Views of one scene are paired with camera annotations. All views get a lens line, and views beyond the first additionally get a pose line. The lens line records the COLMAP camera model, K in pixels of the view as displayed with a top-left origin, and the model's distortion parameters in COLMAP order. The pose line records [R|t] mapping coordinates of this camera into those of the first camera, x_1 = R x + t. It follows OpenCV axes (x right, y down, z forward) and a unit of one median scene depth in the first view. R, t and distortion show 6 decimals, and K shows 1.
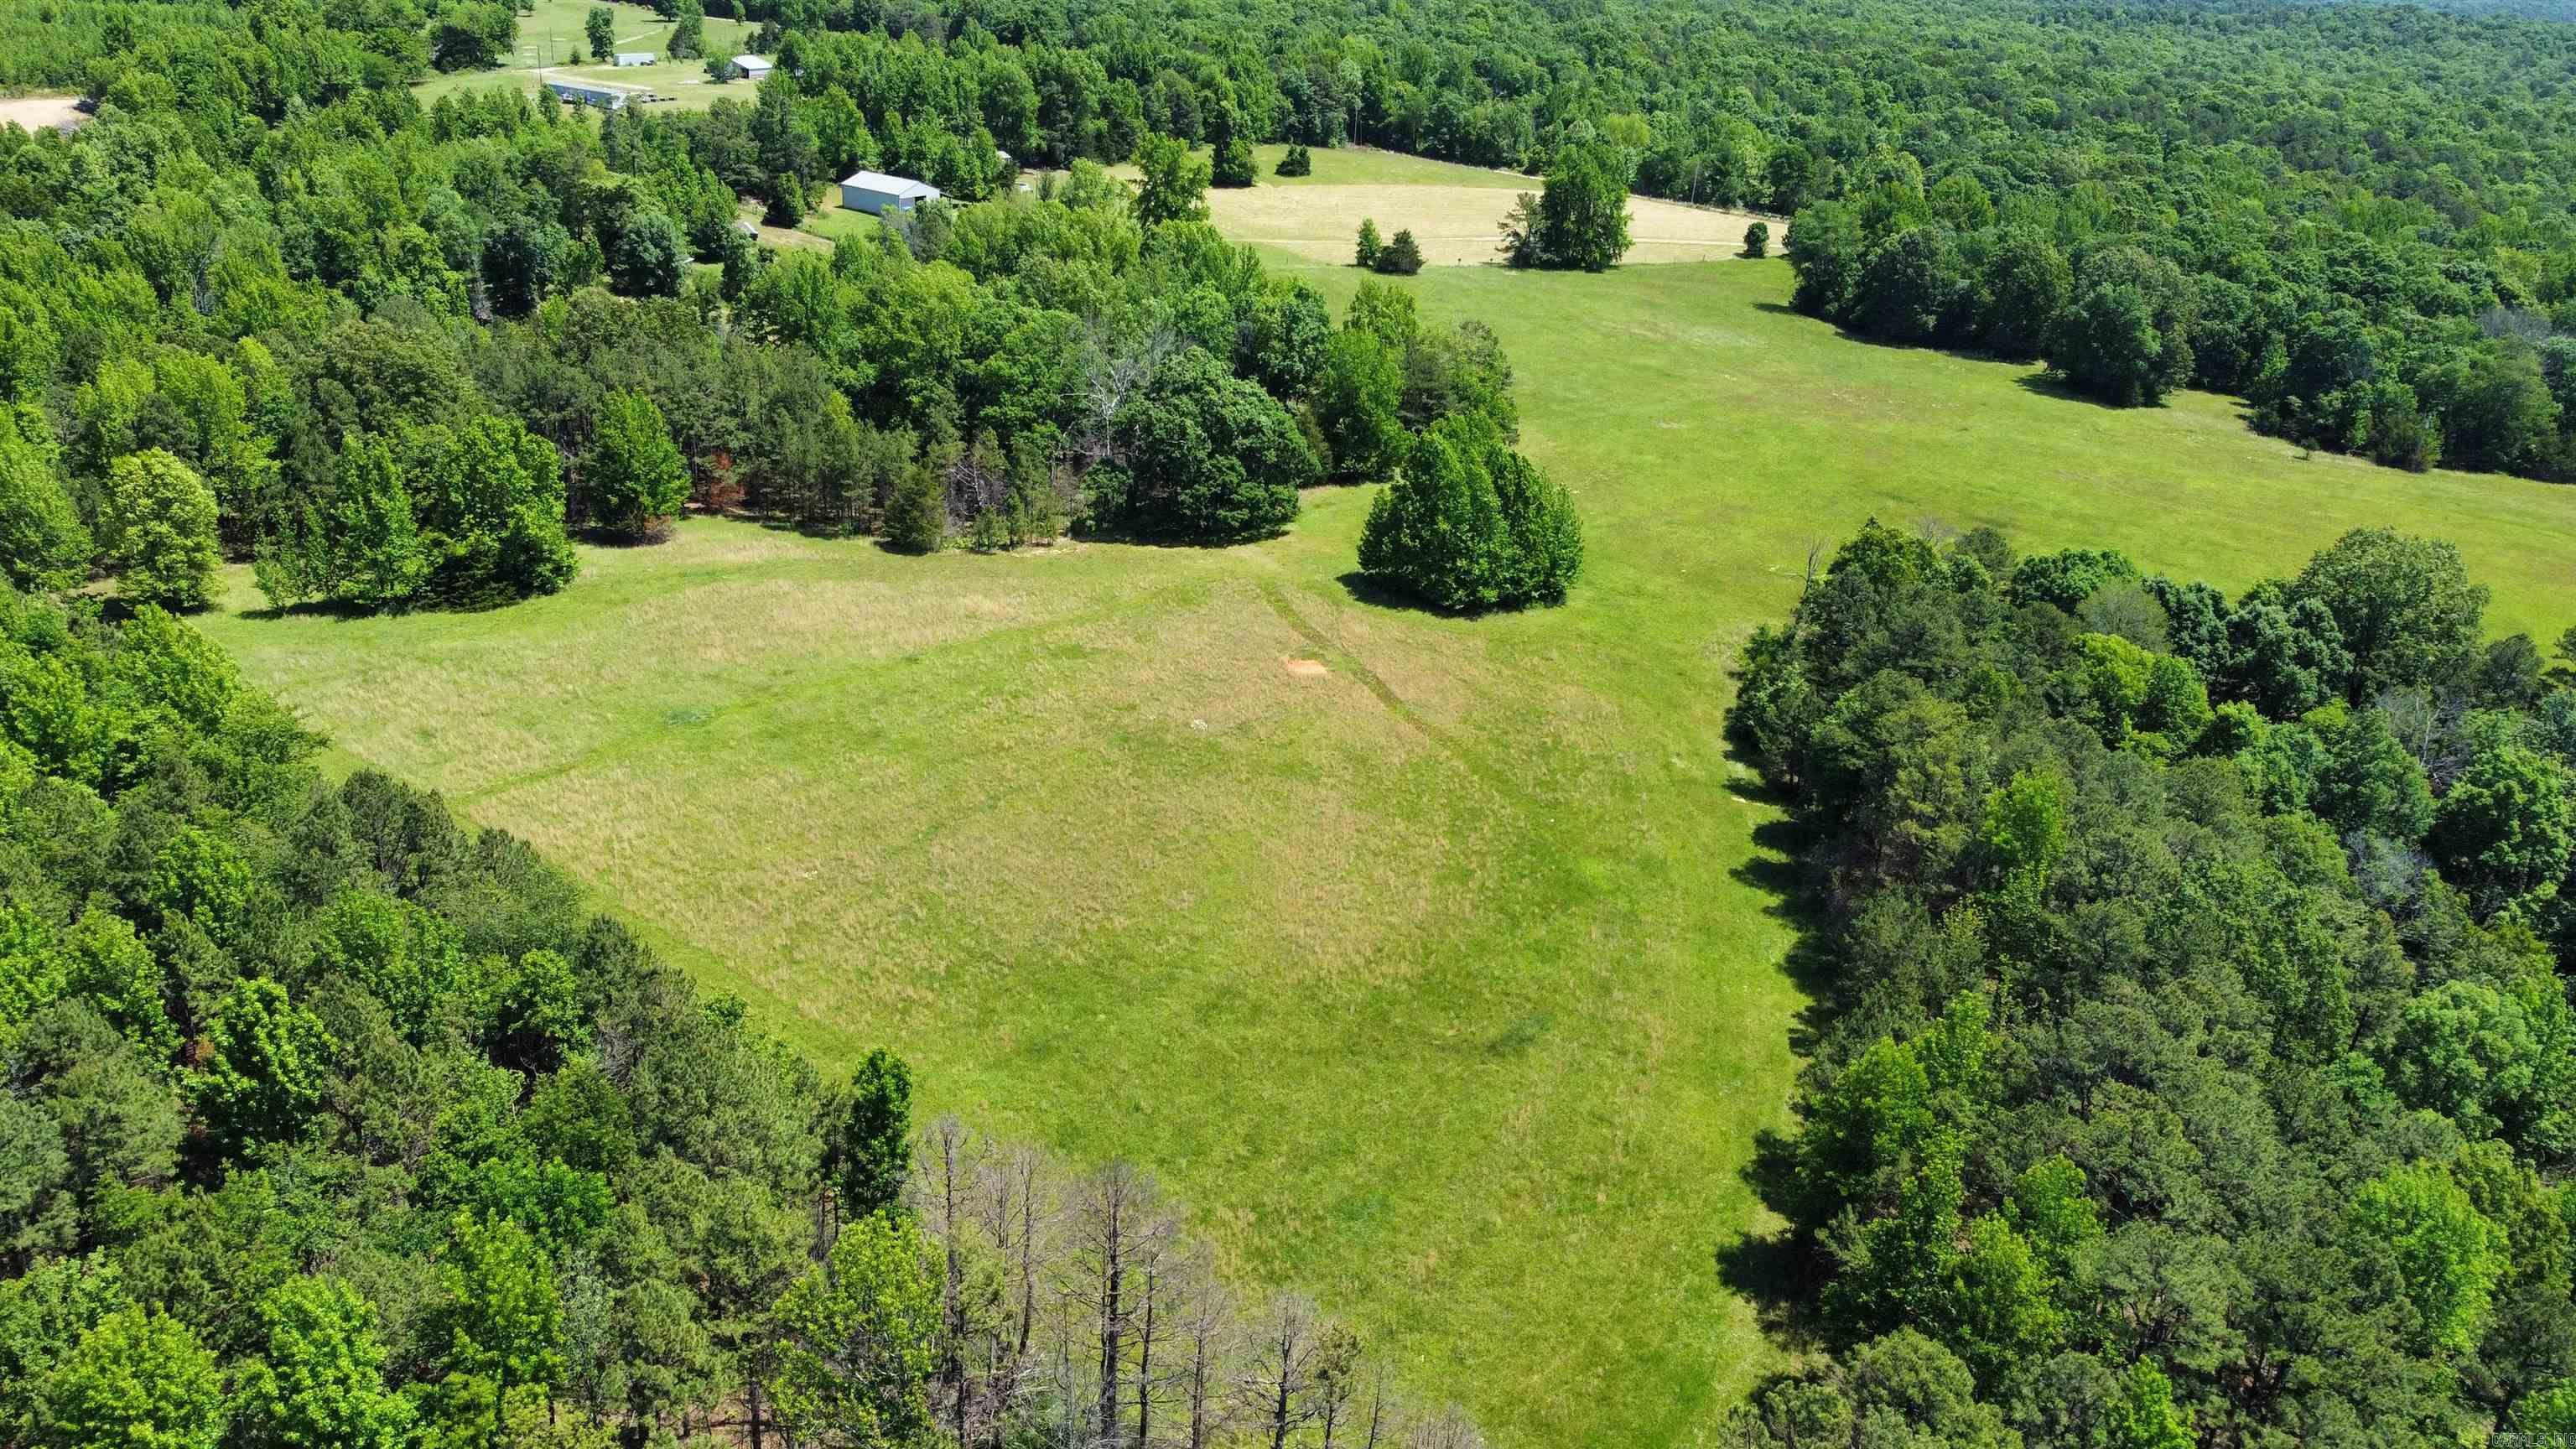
lens RADIAL K [[1965.5, 0, 1283.9], [0, 1965.5, 729.7], [0, 0, 1]] dist [0.004618, -0.007229]
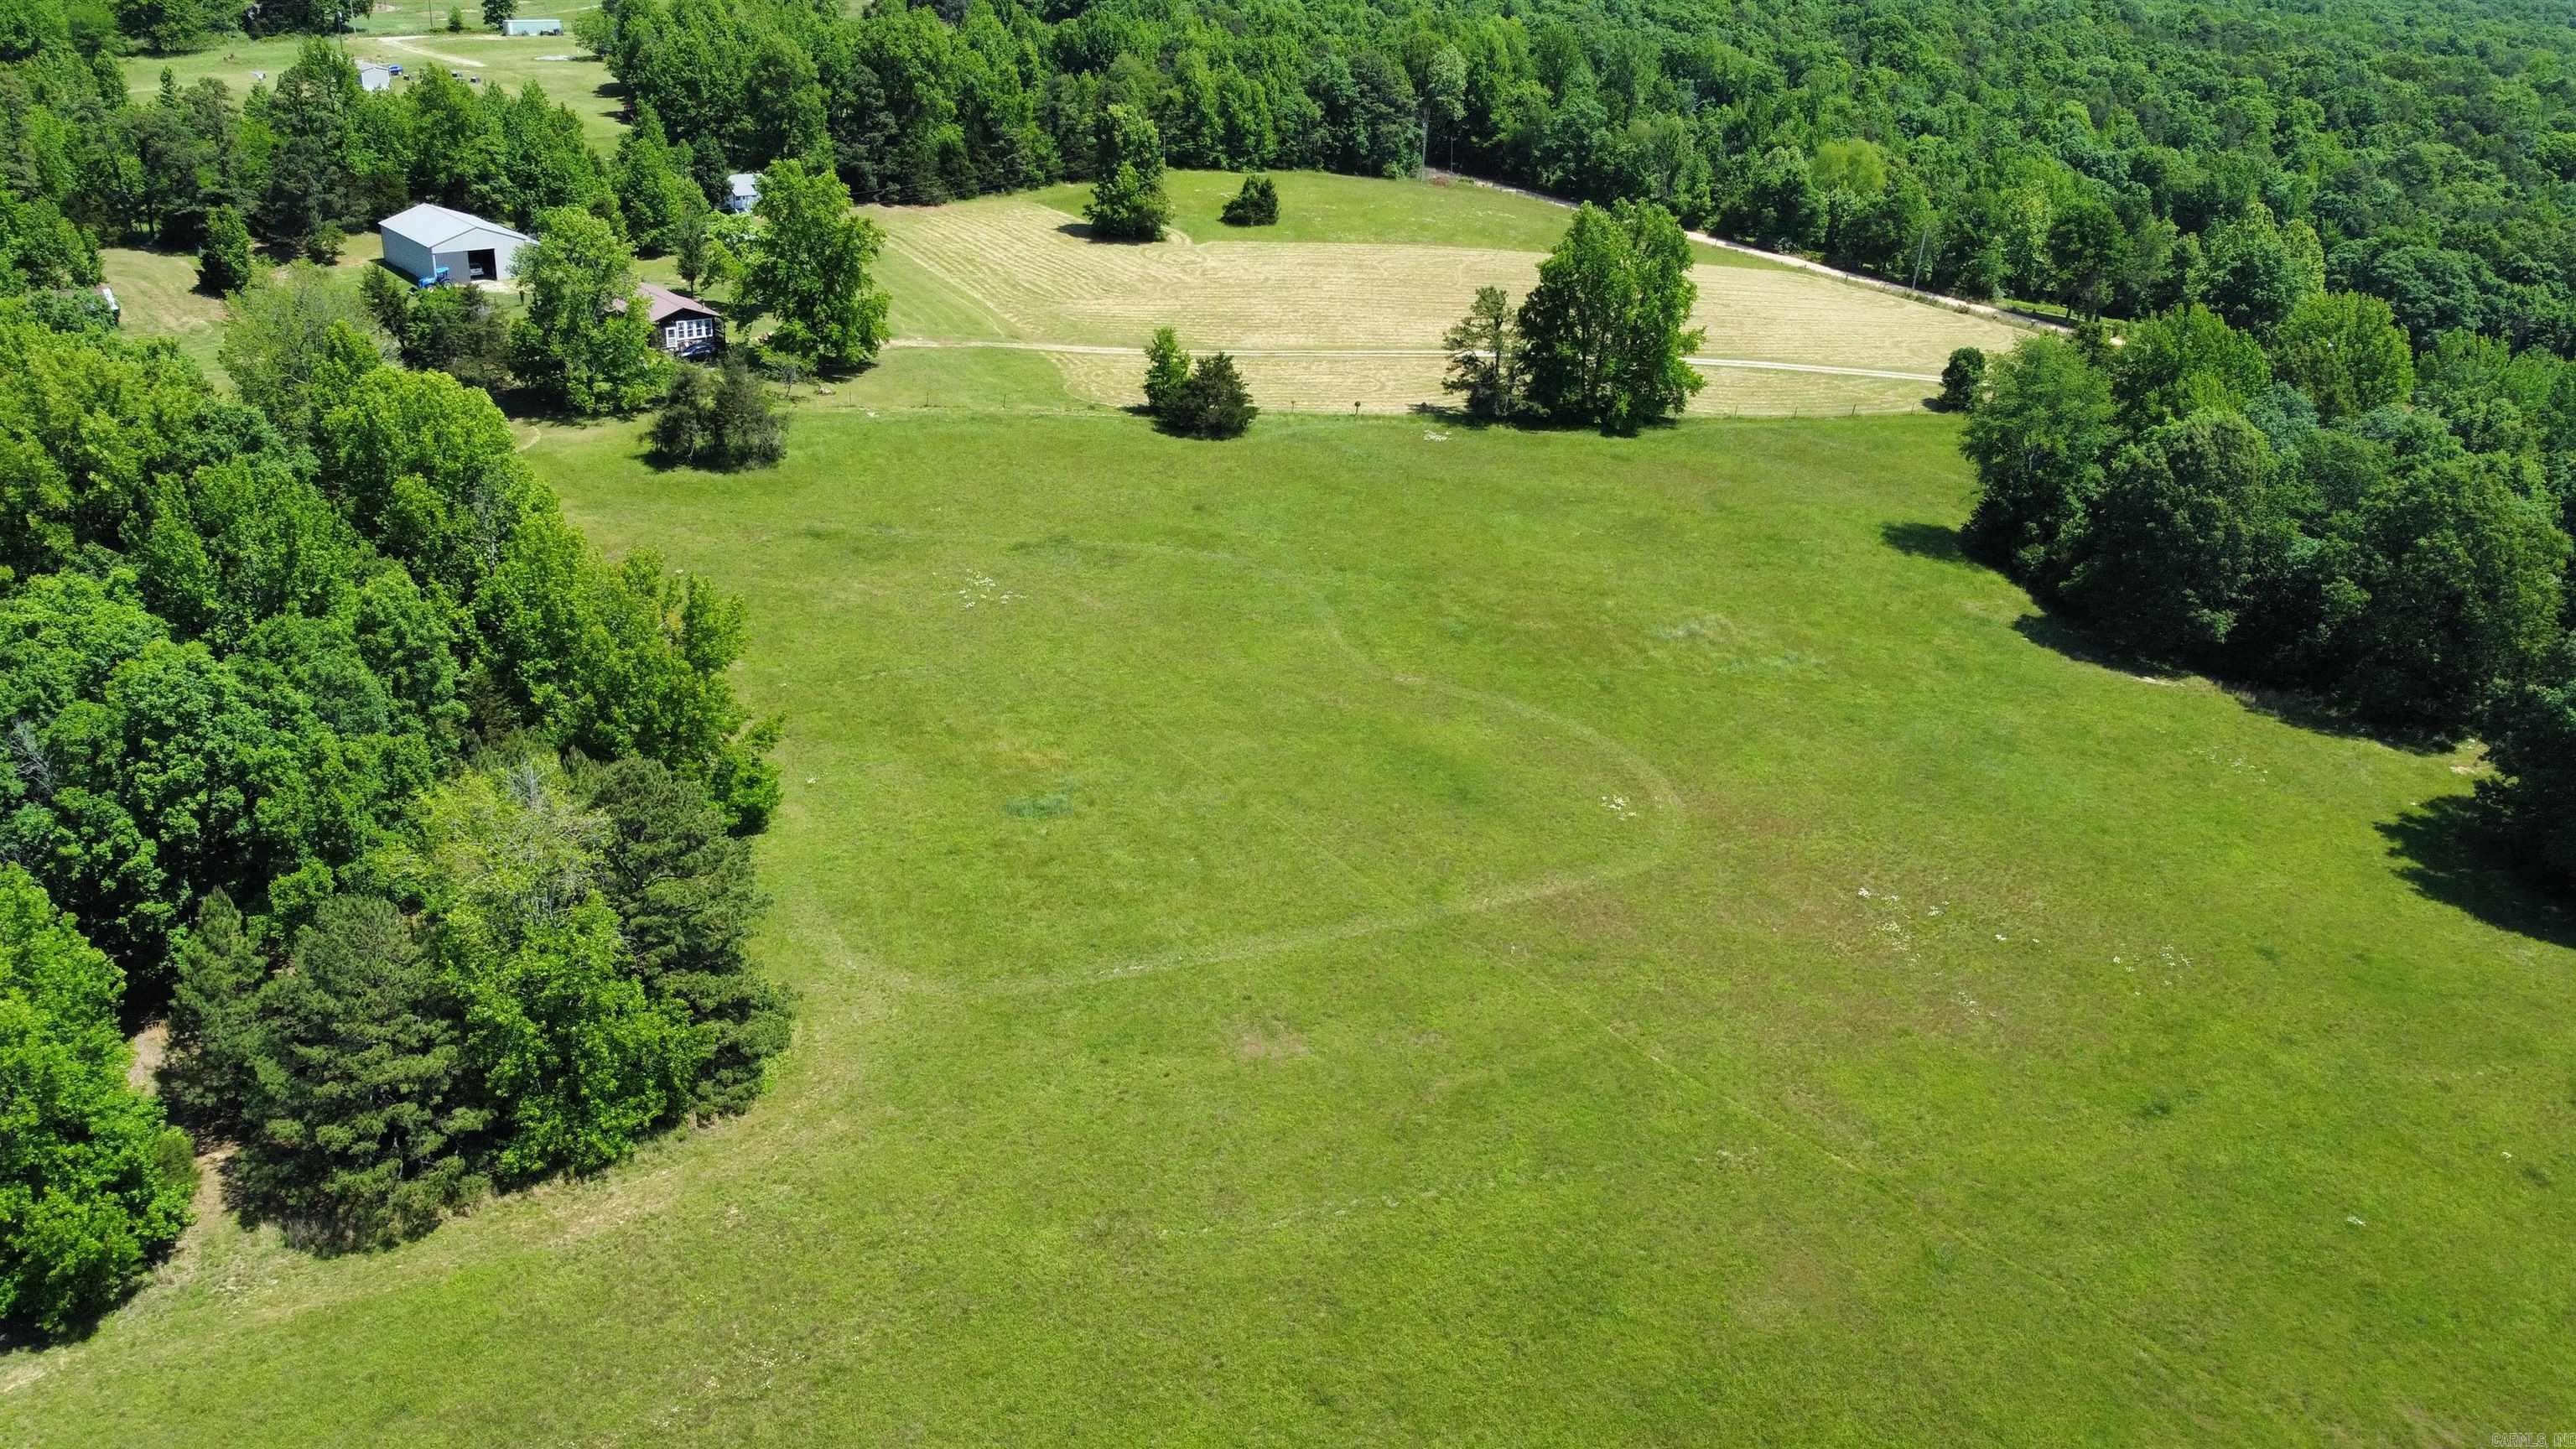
lens RADIAL K [[1965.5, 0, 1283.9], [0, 1965.5, 729.7], [0, 0, 1]] dist [0.004618, -0.007229]
pose [[0.976779, 0.089245, -0.194780, 0.145791], [-0.088639, 0.995993, 0.011842, -0.119696], [0.195056, 0.005697, 0.980776, 0.356062]]
